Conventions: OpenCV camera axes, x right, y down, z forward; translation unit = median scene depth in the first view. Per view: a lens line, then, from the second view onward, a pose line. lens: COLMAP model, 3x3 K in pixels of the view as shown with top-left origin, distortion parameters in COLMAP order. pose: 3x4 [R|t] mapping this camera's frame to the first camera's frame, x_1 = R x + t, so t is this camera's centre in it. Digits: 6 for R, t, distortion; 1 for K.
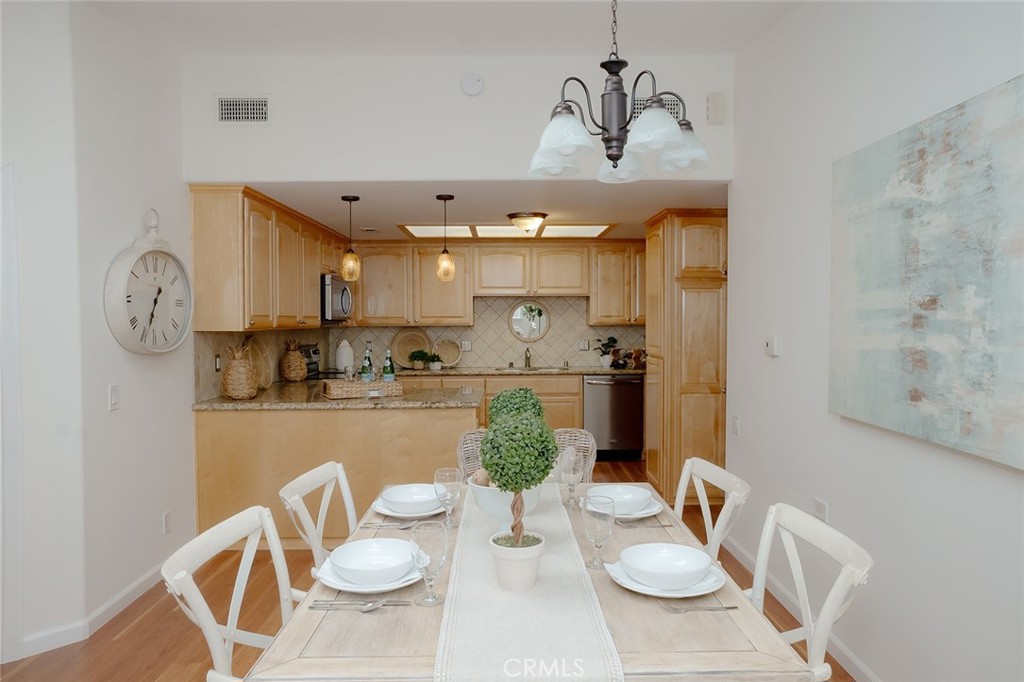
lens RADIAL K [[696.7, 0, 522.5], [0, 696.7, 340.6], [0, 0, 1]] dist [-0.049521, 0.058637]
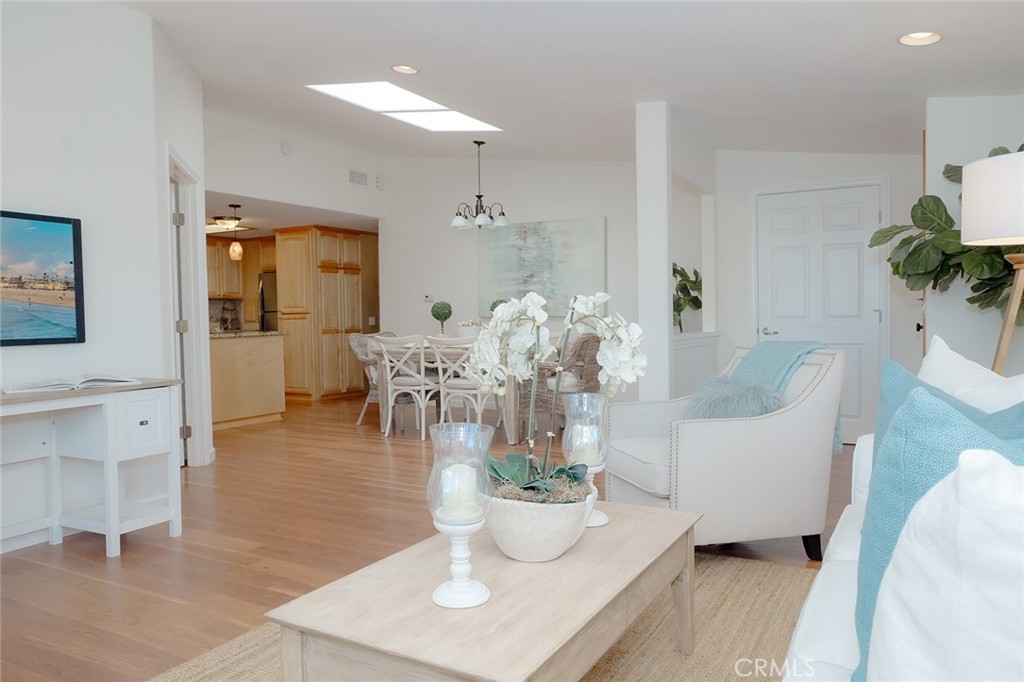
lens RADIAL K [[696.7, 0, 521.0], [0, 696.7, 340.2], [0, 0, 1]] dist [-0.049521, 0.058637]
pose [[0.510846, -0.034553, 0.858978, -1.137487], [0.040101, 0.999062, 0.016339, 0.096407], [-0.858736, 0.026099, 0.511753, -0.343261]]
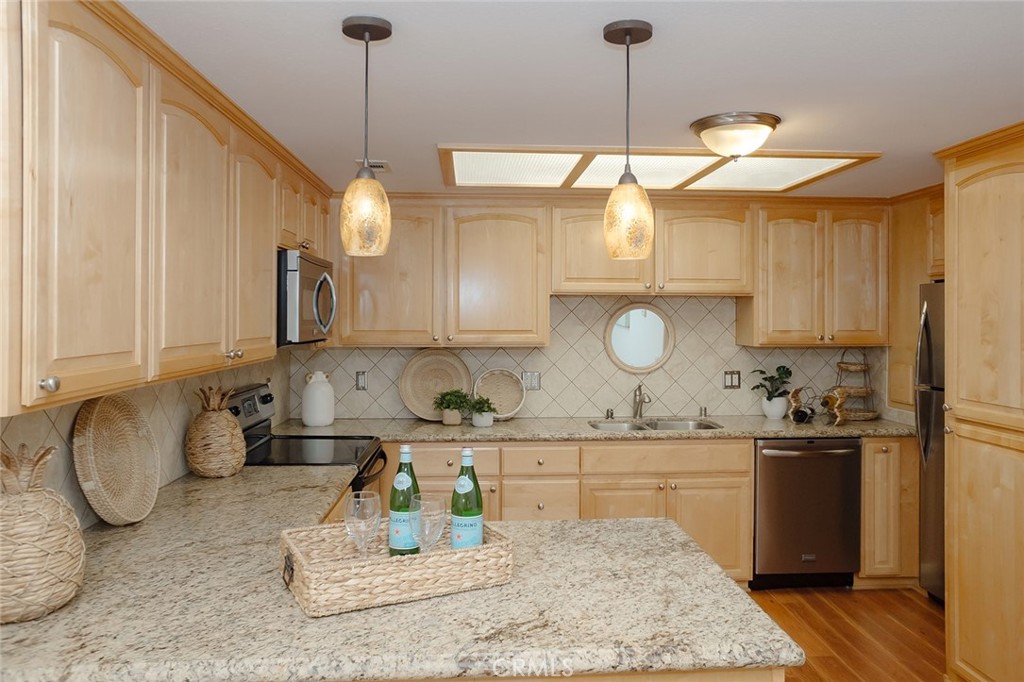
lens RADIAL K [[744.4, 0, 521.7], [0, 744.4, 317.6], [0, 0, 1]] dist [-0.038128, 0.018114]
pose [[0.999174, 0.005586, 0.040254, -0.184854], [-0.004489, 0.999617, -0.027299, -0.044854], [-0.040391, 0.027096, 0.998816, 0.625868]]
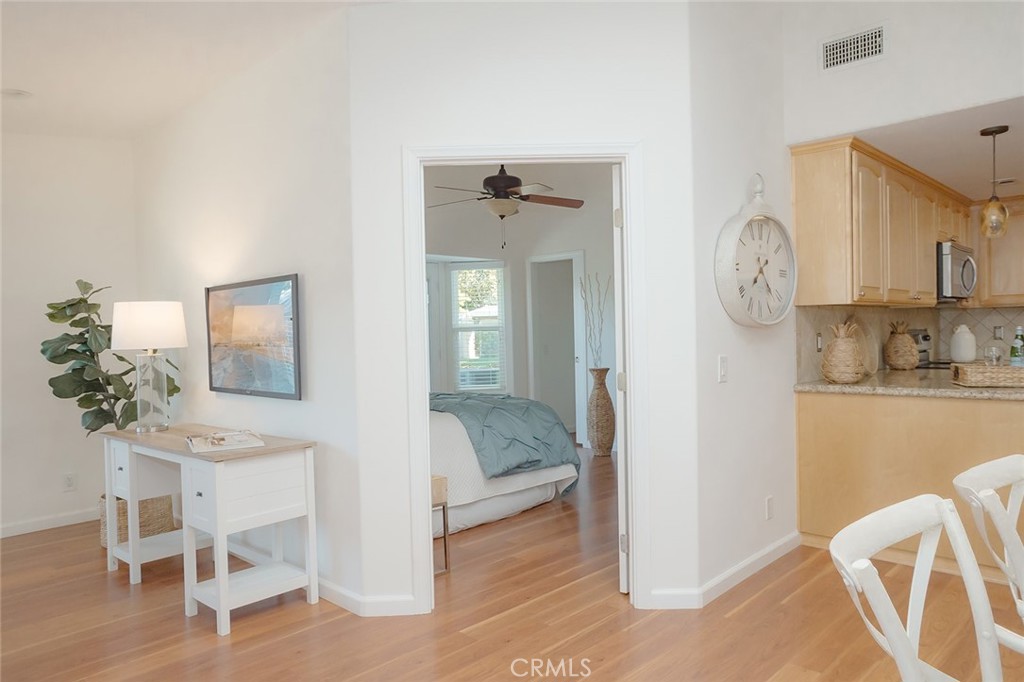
lens RADIAL K [[696.7, 0, 504.3], [0, 696.7, 339.8], [0, 0, 1]] dist [-0.049521, 0.058637]
pose [[0.695895, -0.002097, -0.718141, -0.075212], [-0.002287, 0.999984, -0.005136, 0.034654], [0.718140, 0.005217, 0.695879, 0.069310]]
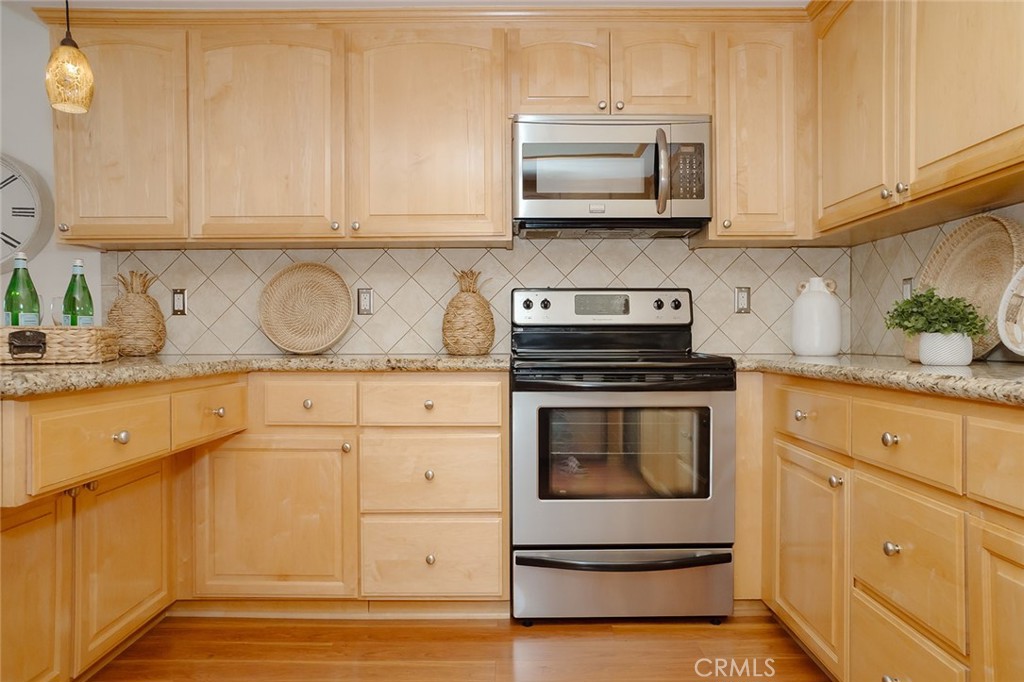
lens RADIAL K [[696.7, 0, 522.7], [0, 696.7, 343.7], [0, 0, 1]] dist [-0.049521, 0.058637]
pose [[-0.015451, 0.010641, -0.999824, 0.203885], [-0.027732, 0.999554, 0.011066, 0.056068], [0.999496, 0.027899, -0.015149, 1.325857]]
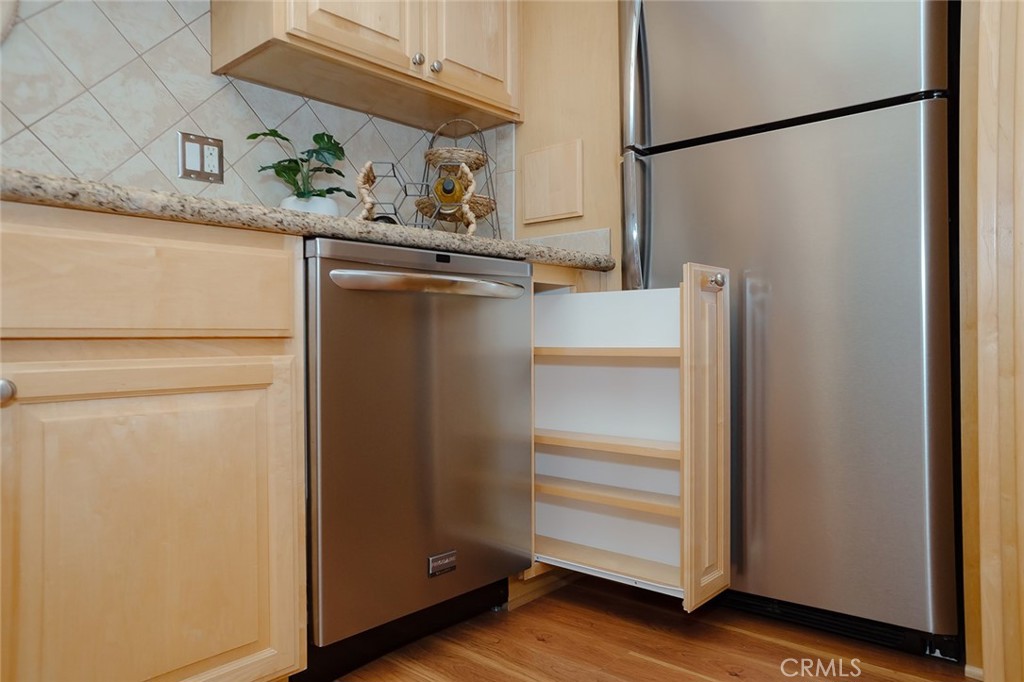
lens RADIAL K [[696.7, 0, 511.4], [0, 696.7, 337.5], [0, 0, 1]] dist [-0.049521, 0.058637]
pose [[0.683217, -0.001942, 0.730213, -0.014139], [0.028349, 0.999313, -0.023867, 0.122785], [-0.729665, 0.037007, 0.682802, 1.259342]]
